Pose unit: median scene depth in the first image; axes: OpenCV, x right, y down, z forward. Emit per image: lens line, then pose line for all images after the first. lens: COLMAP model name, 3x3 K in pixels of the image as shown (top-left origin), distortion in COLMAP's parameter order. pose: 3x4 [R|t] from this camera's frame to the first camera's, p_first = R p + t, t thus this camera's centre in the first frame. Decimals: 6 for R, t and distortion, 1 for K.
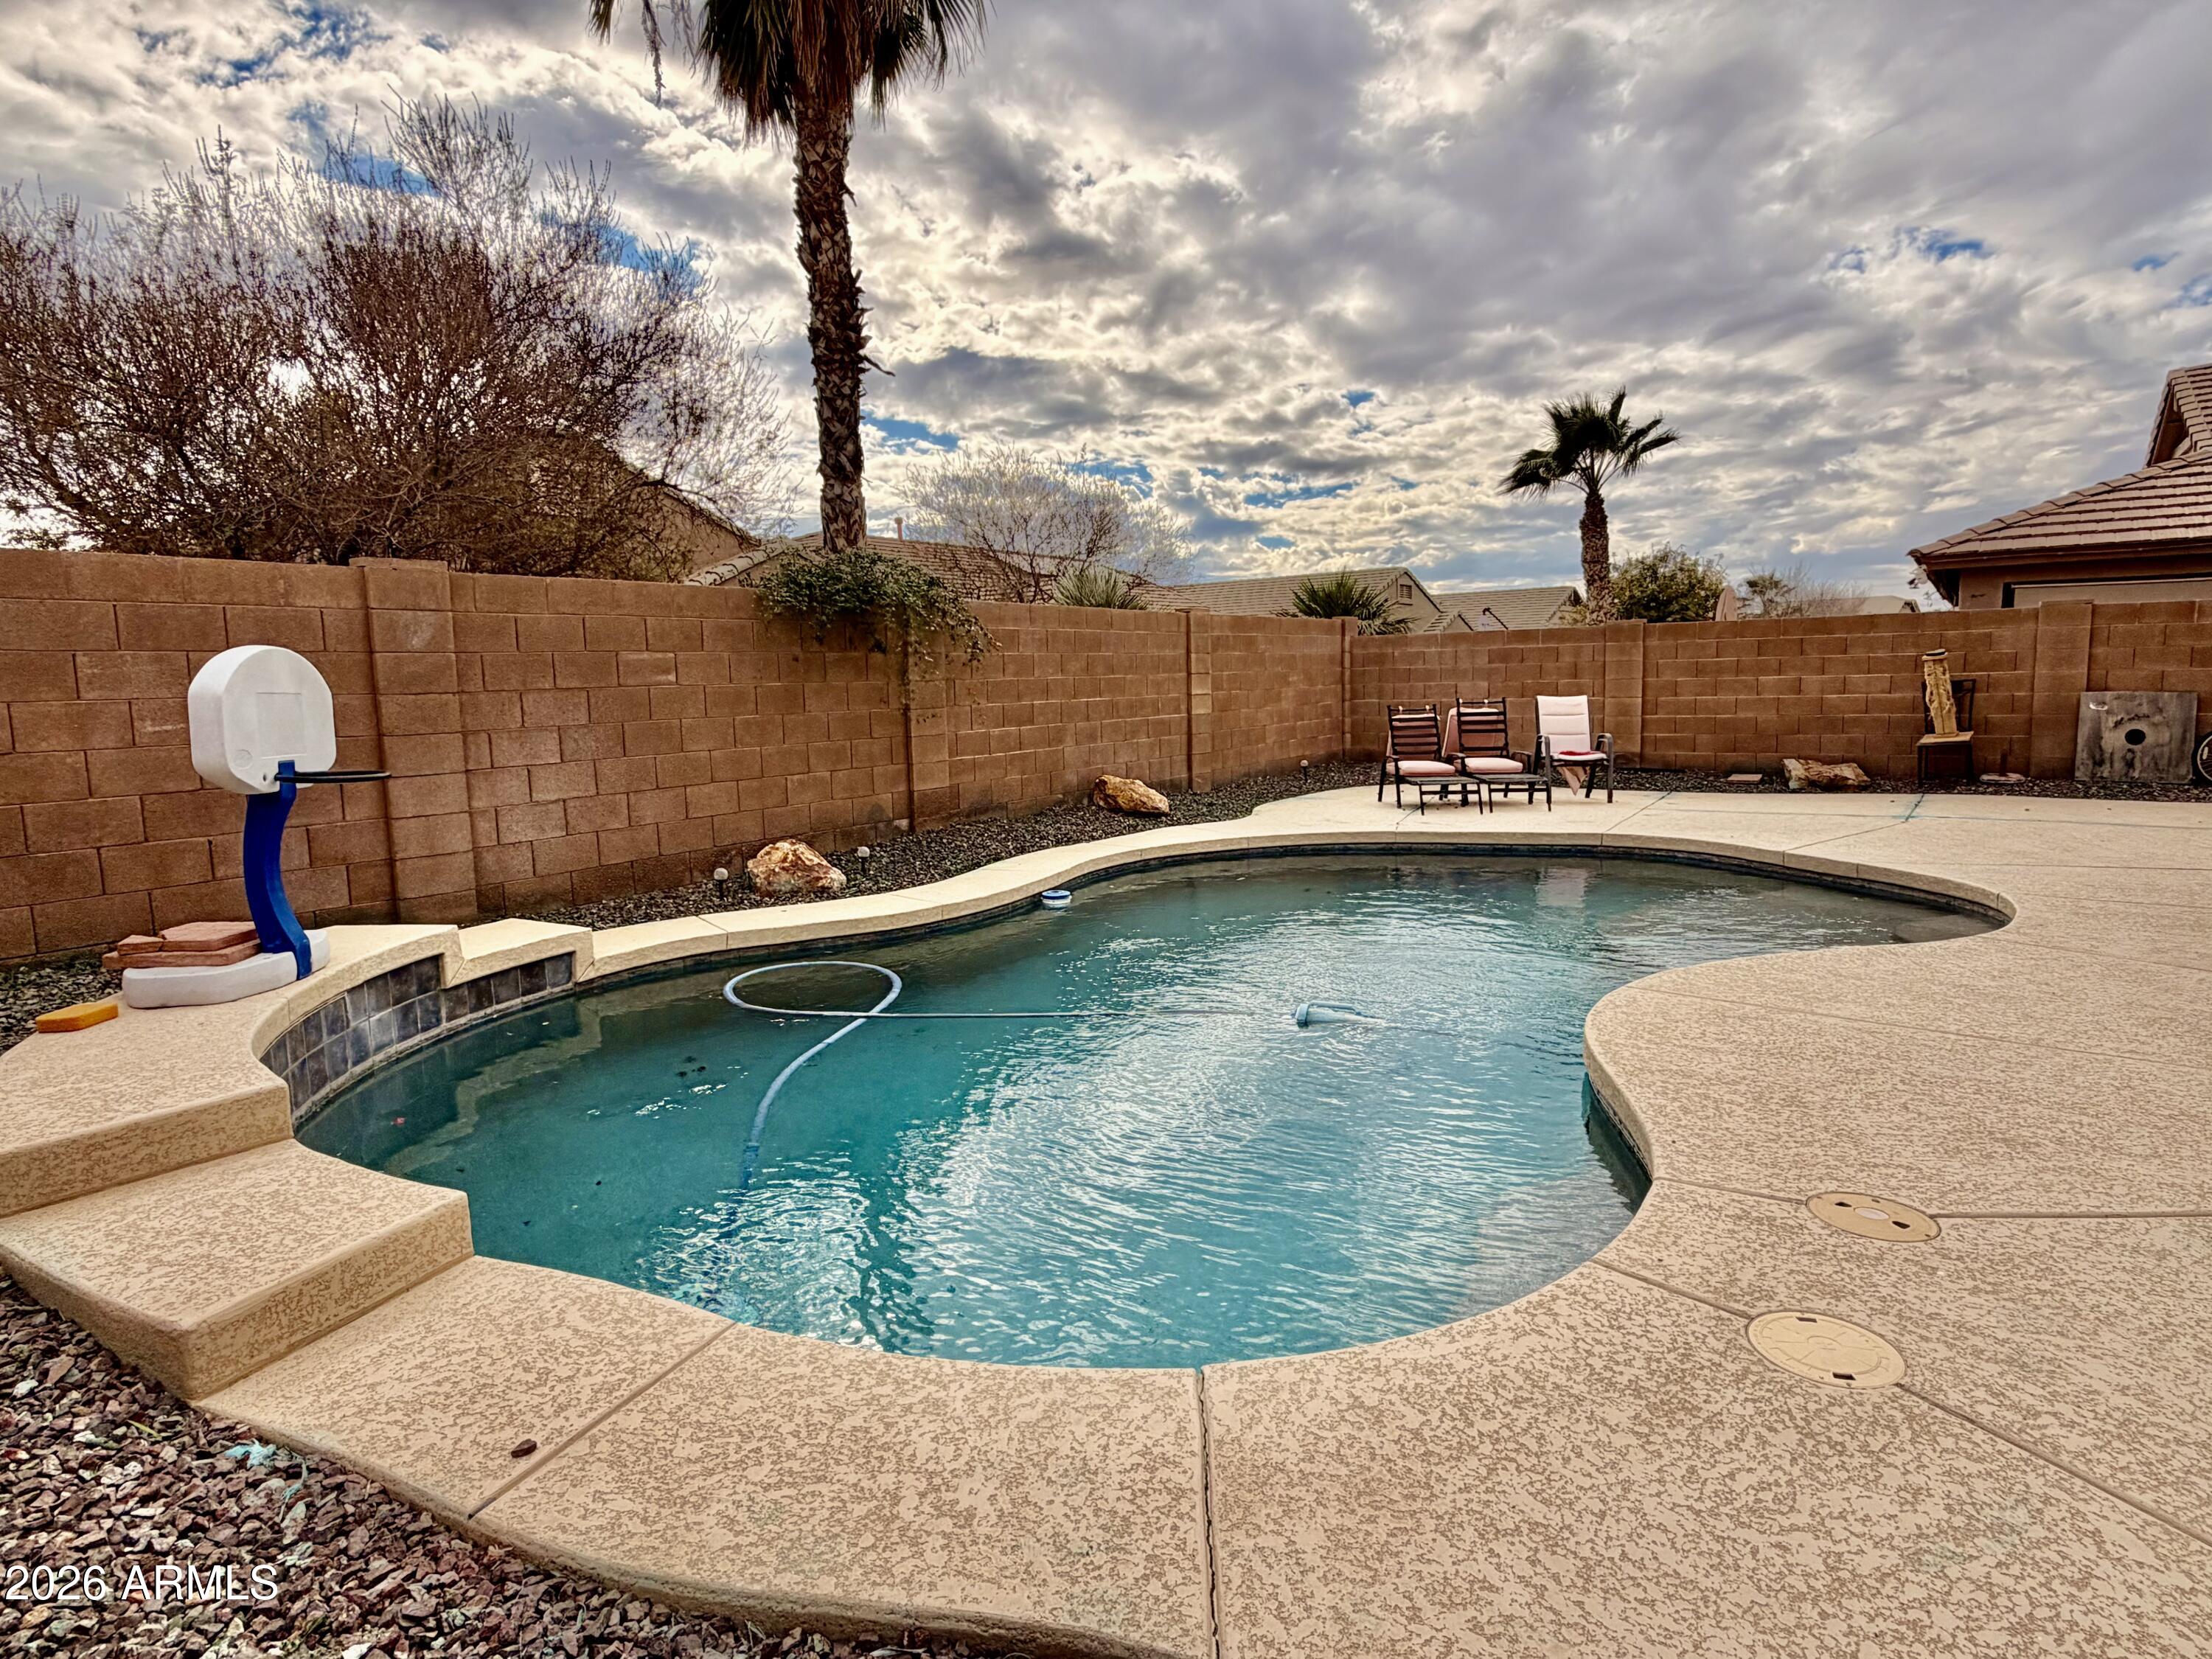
lens RADIAL K [[1243.3, 0, 1108.4], [0, 1243.3, 830.0], [0, 0, 1]] dist [0.004551, -0.001489]
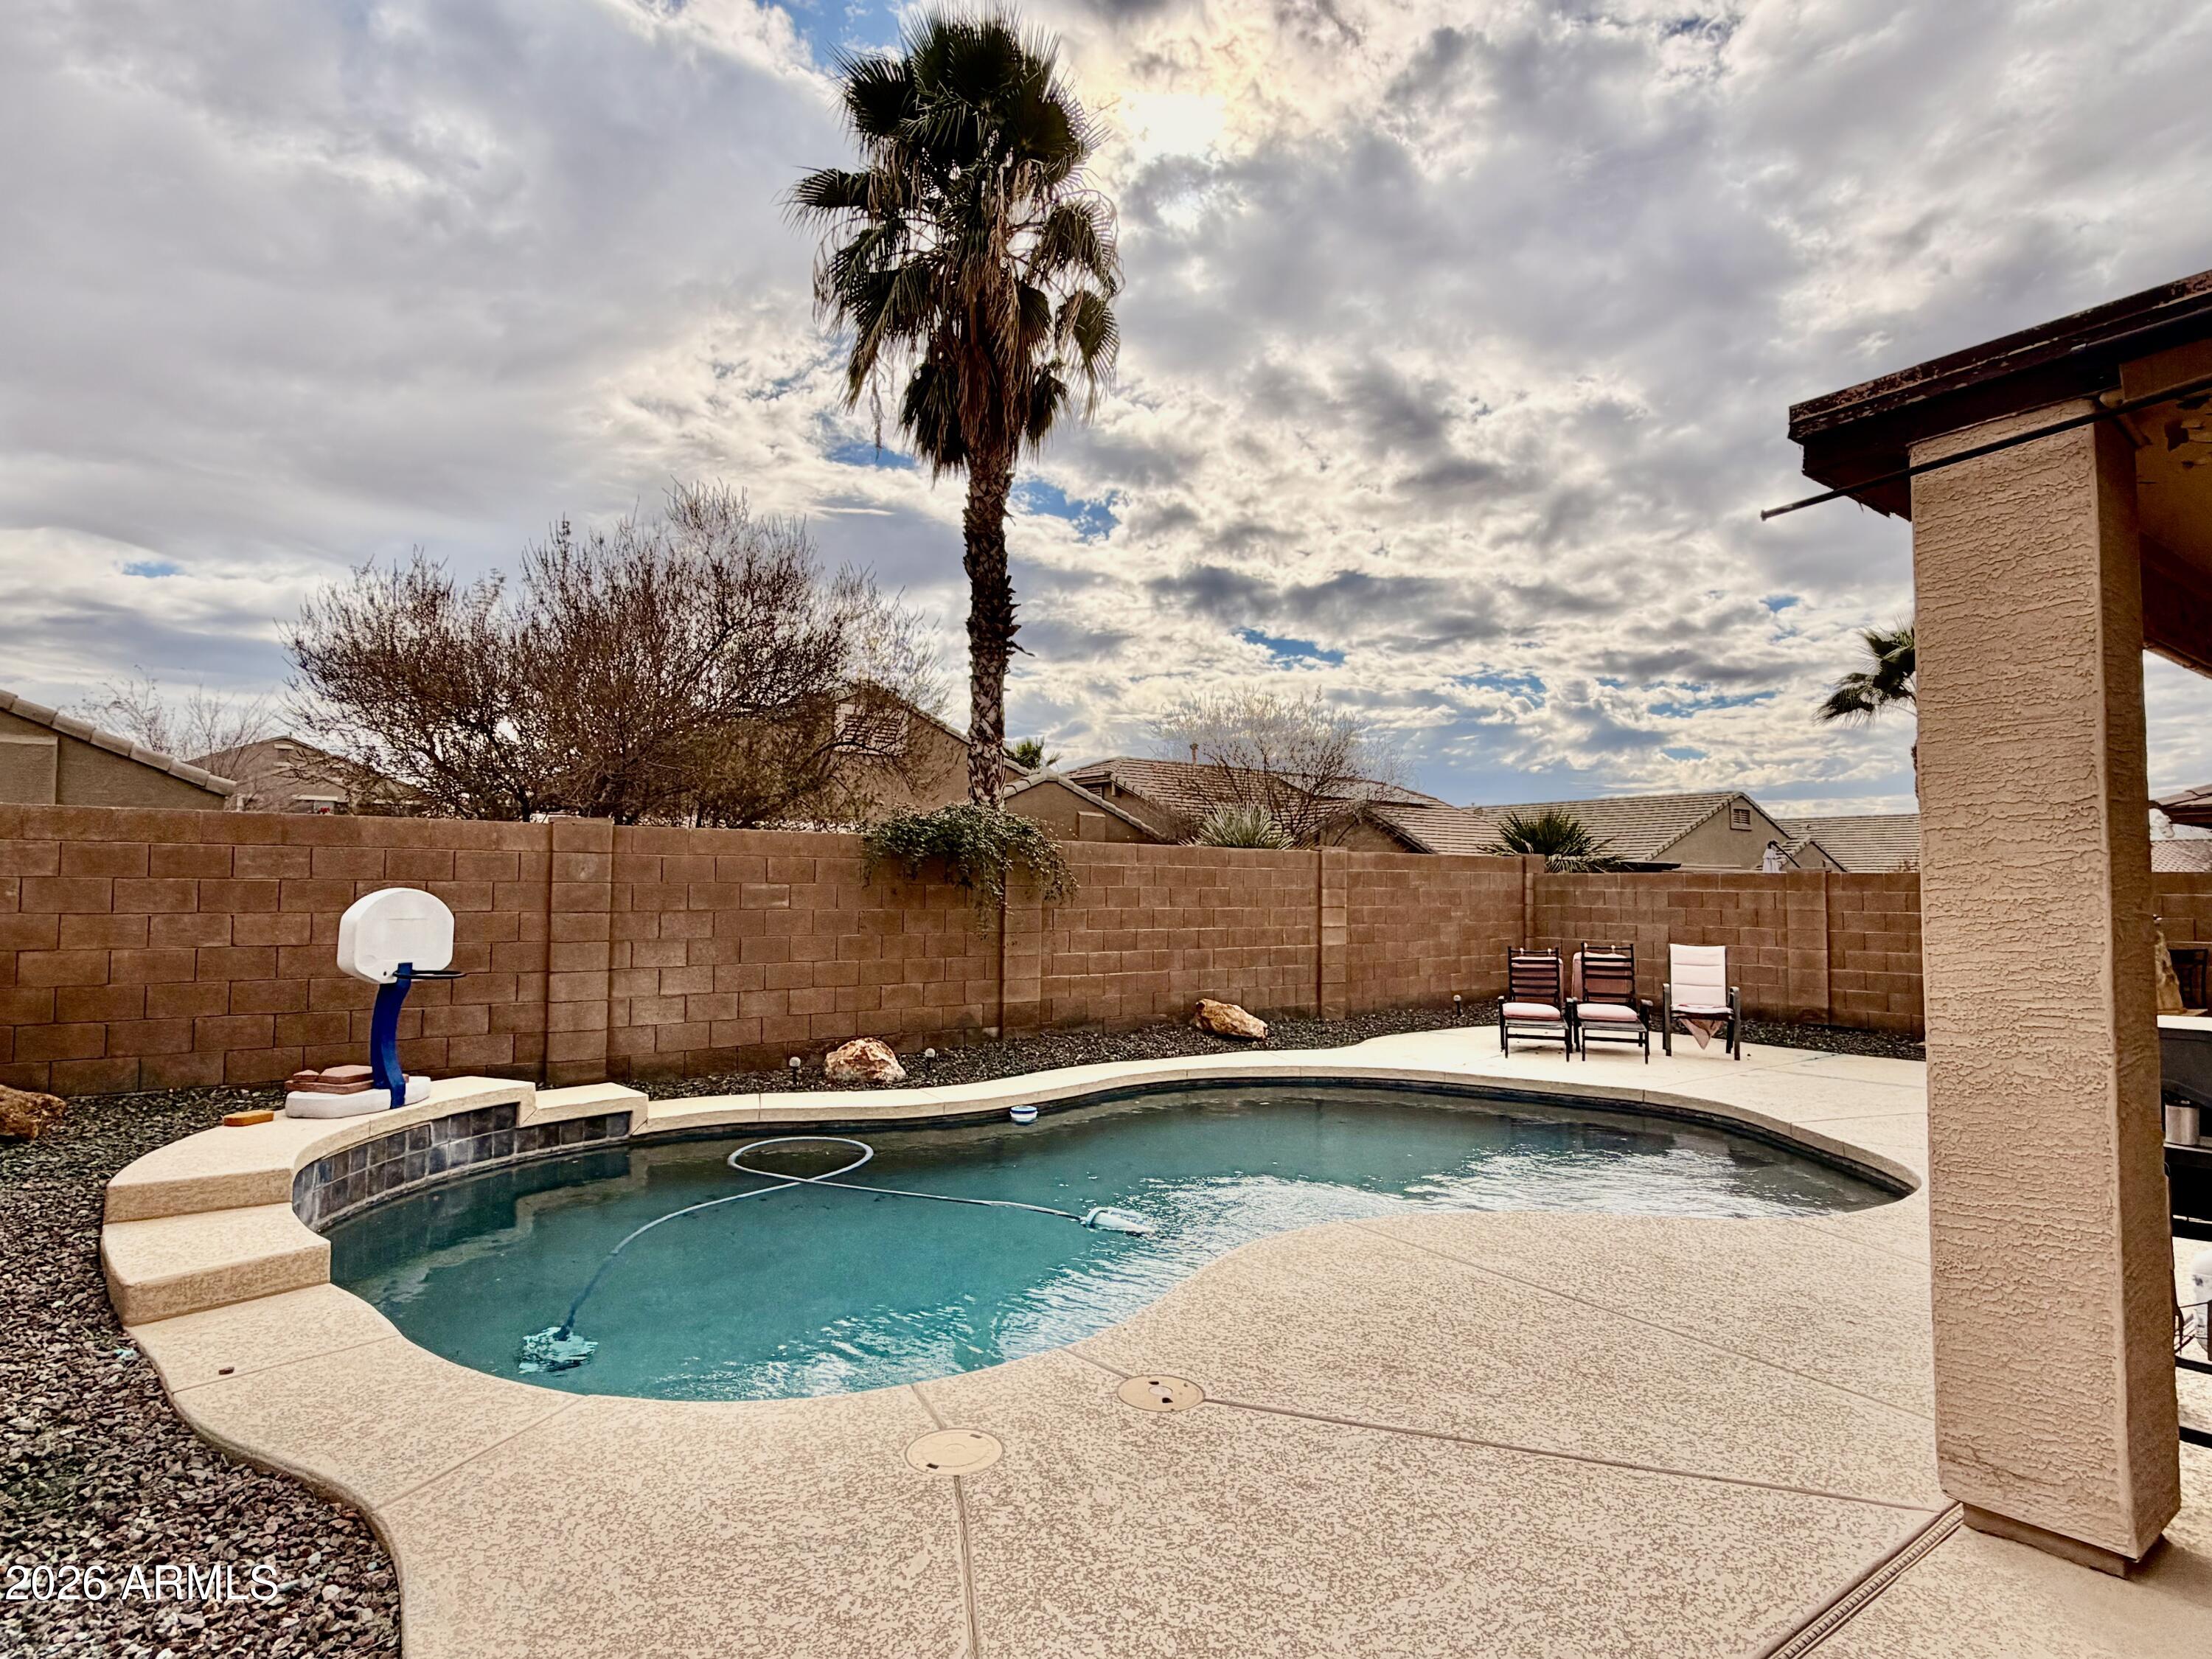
lens RADIAL K [[1243.3, 0, 1096.3], [0, 1243.3, 807.1], [0, 0, 1]] dist [0.004551, -0.001489]
pose [[0.951538, 0.014311, -0.307197, 0.335705], [-0.070136, 0.982690, -0.171466, -0.021579], [0.299425, 0.184702, 0.936071, -0.121159]]
